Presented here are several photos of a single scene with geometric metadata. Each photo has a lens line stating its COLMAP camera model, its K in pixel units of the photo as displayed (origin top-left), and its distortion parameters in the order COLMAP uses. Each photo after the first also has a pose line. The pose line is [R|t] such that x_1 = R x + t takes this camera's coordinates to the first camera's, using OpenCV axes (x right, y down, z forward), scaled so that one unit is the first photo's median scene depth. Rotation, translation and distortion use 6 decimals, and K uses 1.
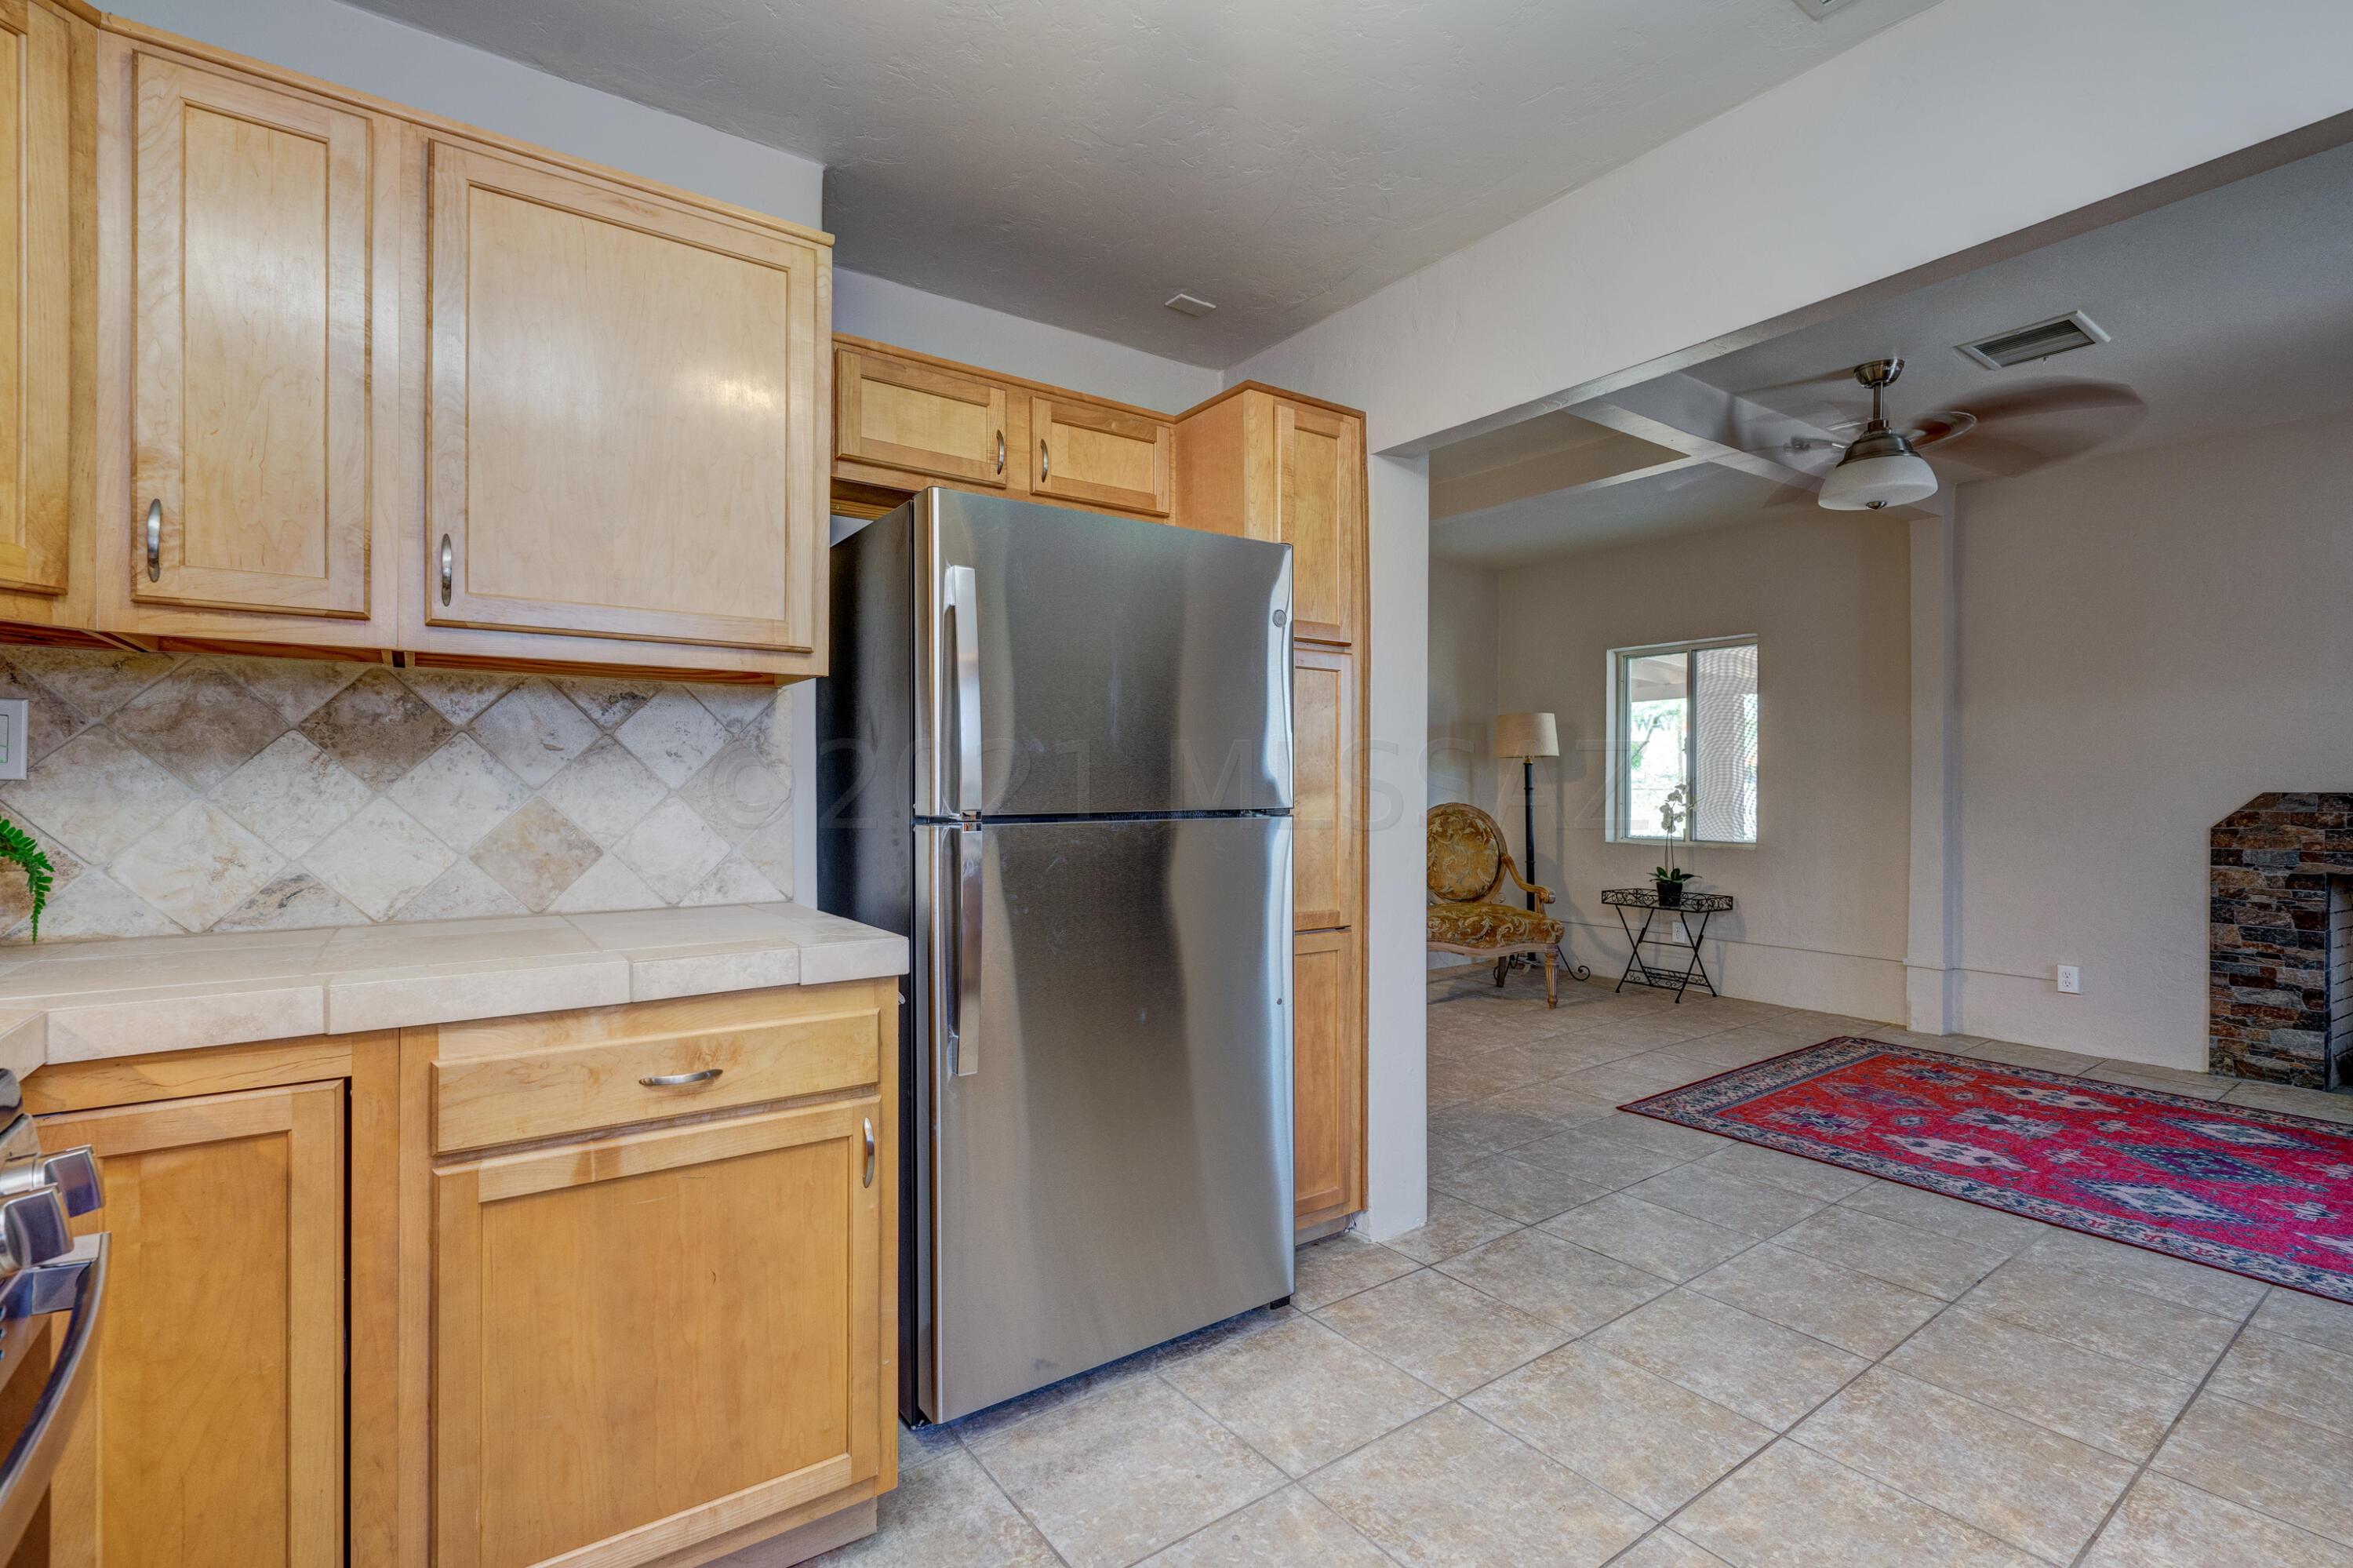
lens RADIAL K [[1101.6, 0, 1184.6], [0, 1101.6, 791.7], [0, 0, 1]] dist [-0.004685, 0.002596]
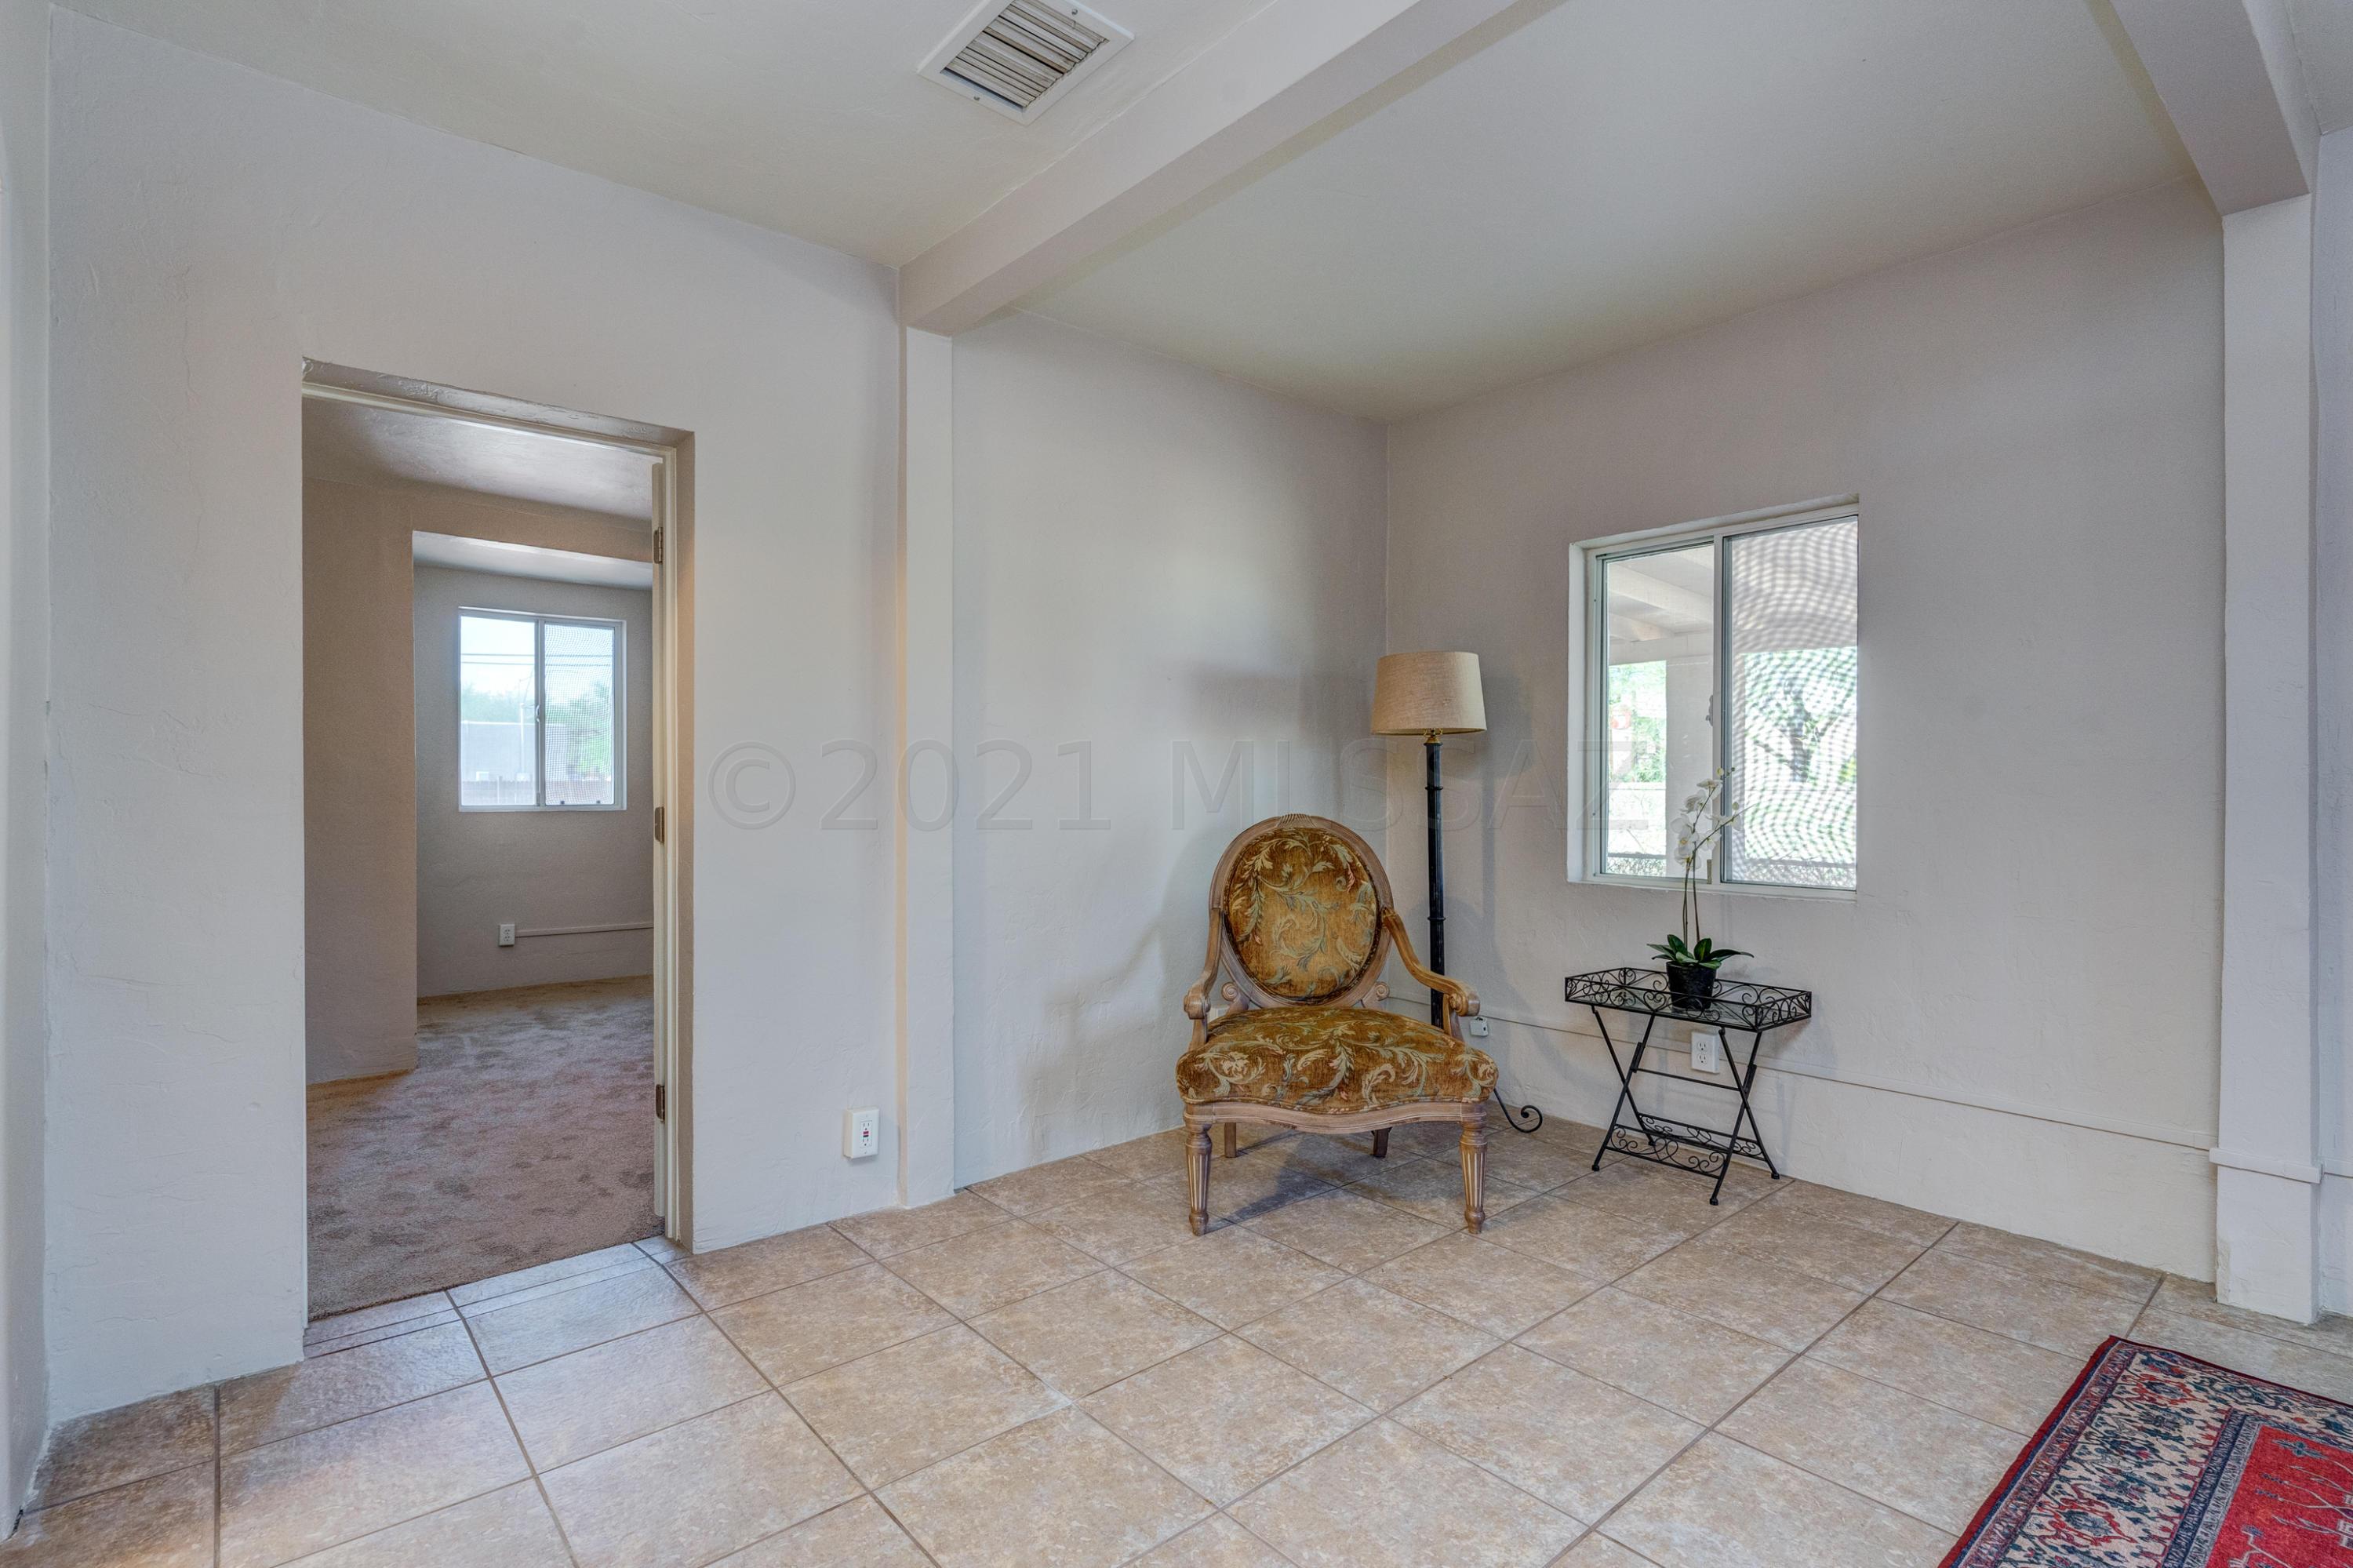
lens RADIAL K [[1101.6, 0, 1181.1], [0, 1101.6, 794.2], [0, 0, 1]] dist [-0.004685, 0.002596]
pose [[0.998303, -0.002418, 0.058180, 0.164851], [0.002415, 0.999997, 0.000117, -0.000185], [-0.058180, 0.000023, 0.998306, 0.486649]]
